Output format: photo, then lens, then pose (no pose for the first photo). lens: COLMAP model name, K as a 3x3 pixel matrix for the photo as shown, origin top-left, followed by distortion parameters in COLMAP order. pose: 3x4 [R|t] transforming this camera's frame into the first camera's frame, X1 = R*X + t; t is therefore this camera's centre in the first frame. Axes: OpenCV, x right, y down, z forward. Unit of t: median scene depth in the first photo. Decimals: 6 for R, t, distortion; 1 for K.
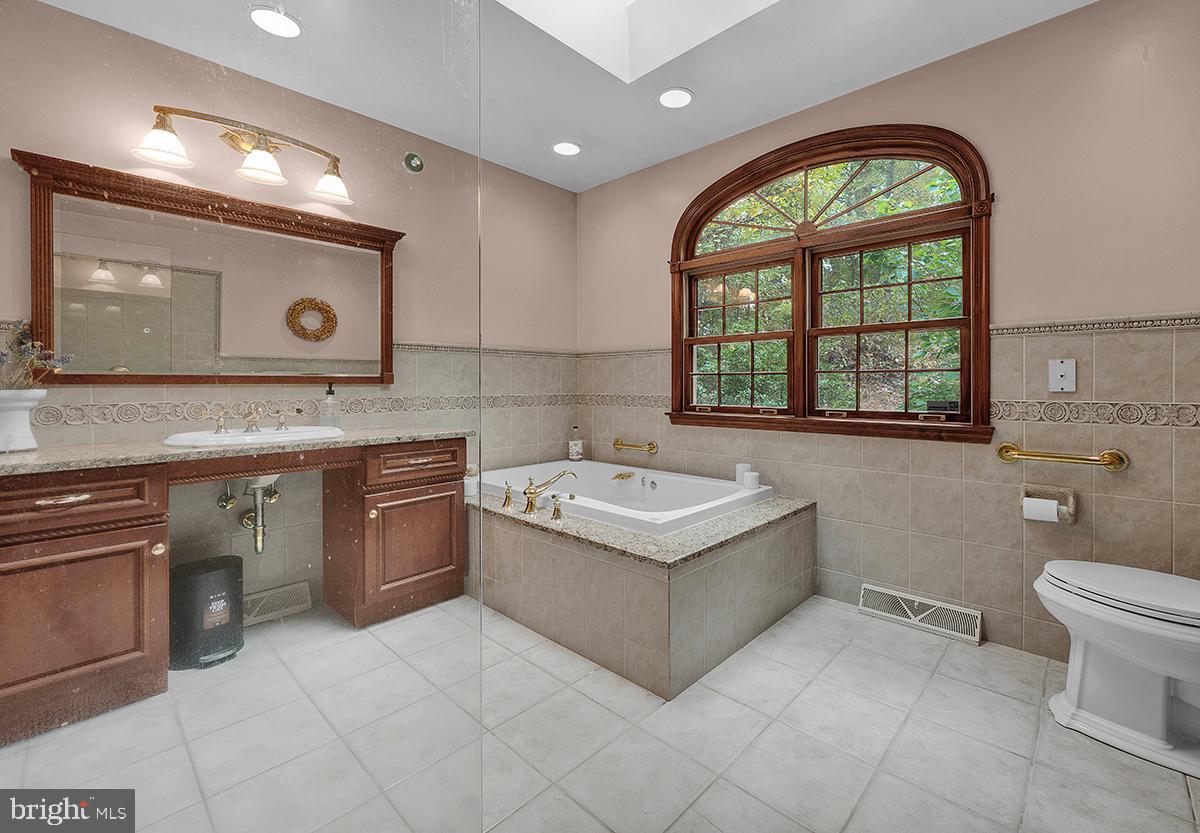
lens RADIAL K [[515.0, 0, 639.0], [0, 515.0, 386.5], [0, 0, 1]] dist [0.000268, -0.000050]
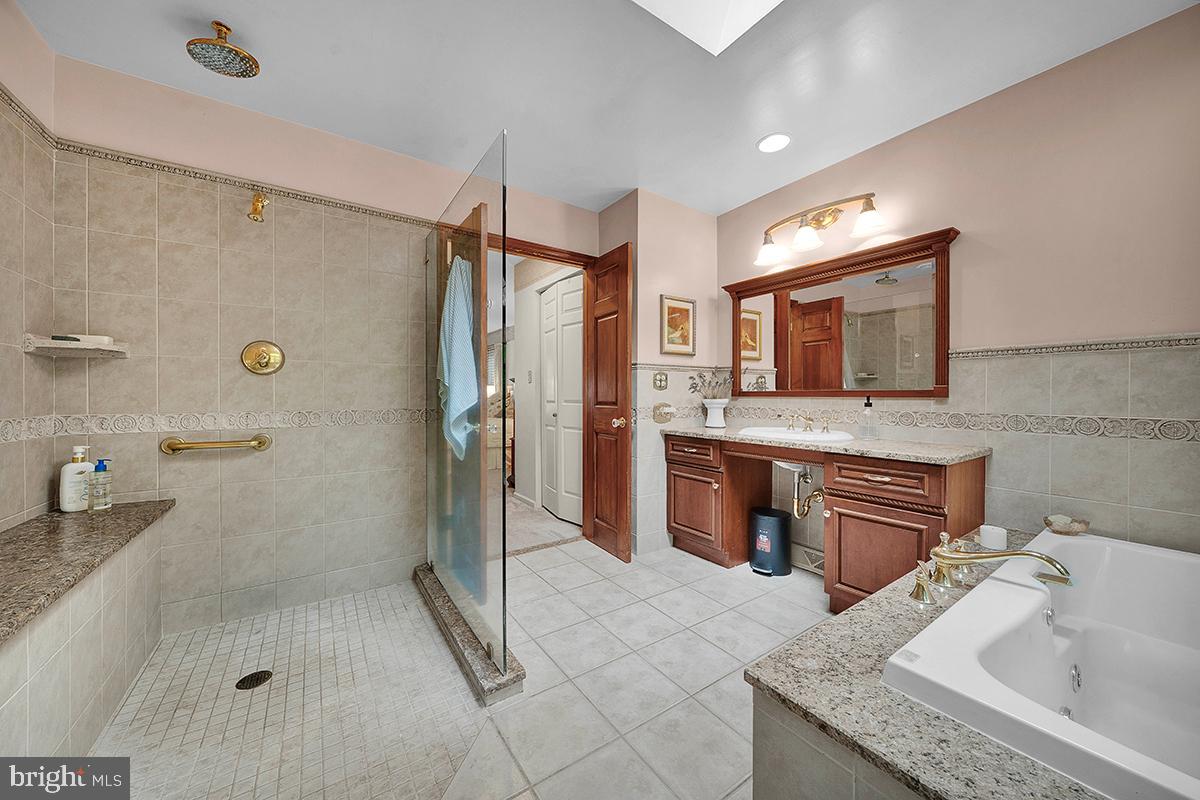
lens RADIAL K [[420.5, 0, 598.8], [0, 420.5, 393.6], [0, 0, 1]] dist [-0.001864, -0.000091]
pose [[-0.232593, 0.003776, -0.972567, 0.417099], [-0.001999, 0.999988, 0.004360, -0.015112], [0.972572, 0.002959, -0.232583, 0.615328]]
